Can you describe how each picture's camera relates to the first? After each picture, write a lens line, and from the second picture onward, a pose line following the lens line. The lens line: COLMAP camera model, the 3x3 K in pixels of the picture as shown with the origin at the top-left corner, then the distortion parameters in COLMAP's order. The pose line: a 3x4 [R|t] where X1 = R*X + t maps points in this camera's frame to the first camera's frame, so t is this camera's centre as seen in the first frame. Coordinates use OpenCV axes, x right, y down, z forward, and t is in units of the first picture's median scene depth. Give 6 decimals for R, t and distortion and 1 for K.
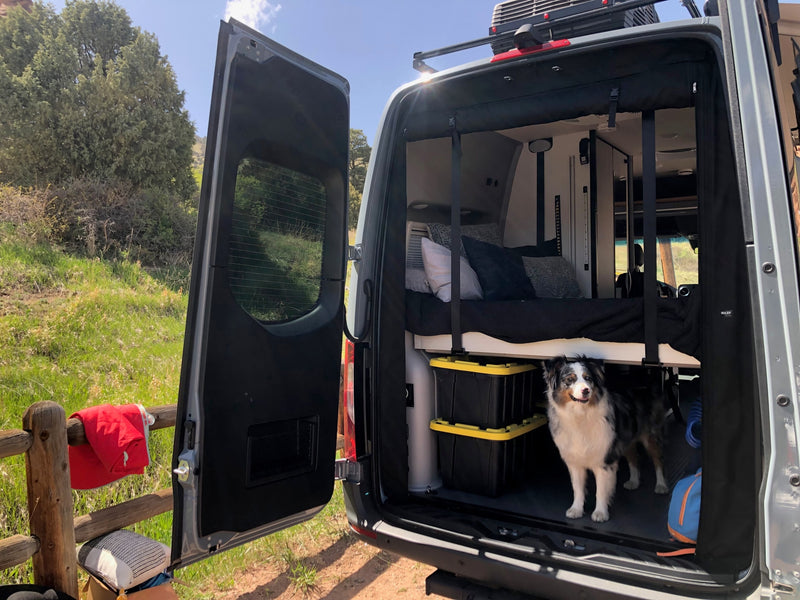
lens RADIAL K [[648.5, 0, 399.0], [0, 648.5, 298.4], [0, 0, 1]] dist [0.030906, -0.004057]
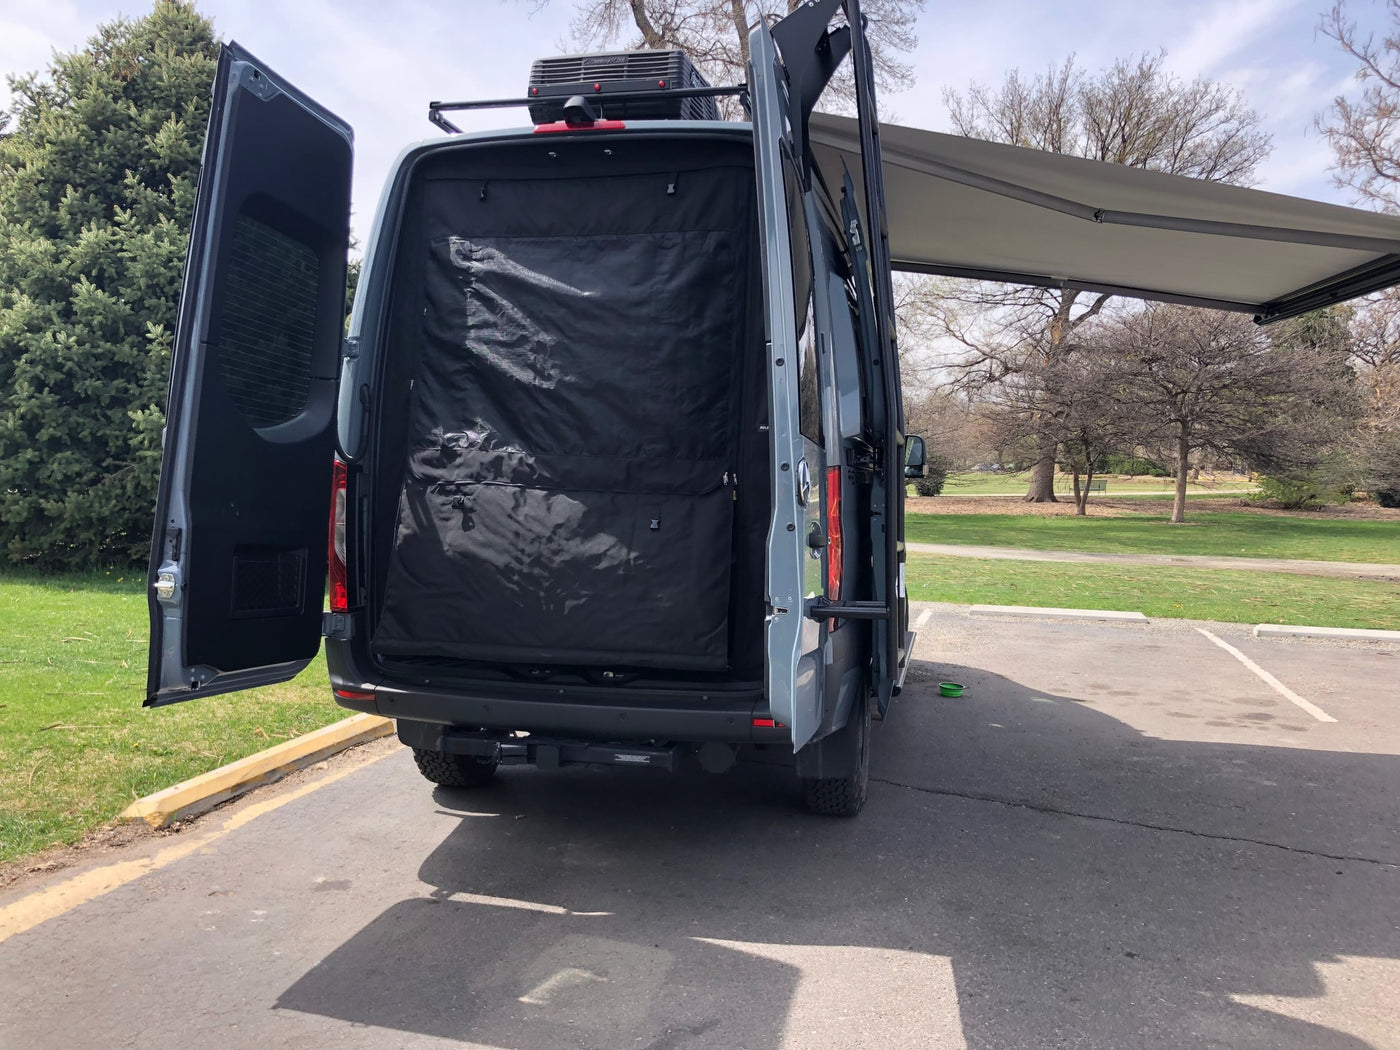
lens RADIAL K [[1134.8, 0, 698.1], [0, 1134.8, 526.1], [0, 0, 1]] dist [0.030906, -0.004057]
pose [[0.935061, 0.021719, 0.353820, -0.167521], [-0.031821, 0.999234, 0.022759, 0.105430], [-0.353055, -0.032540, 0.935037, -0.469163]]
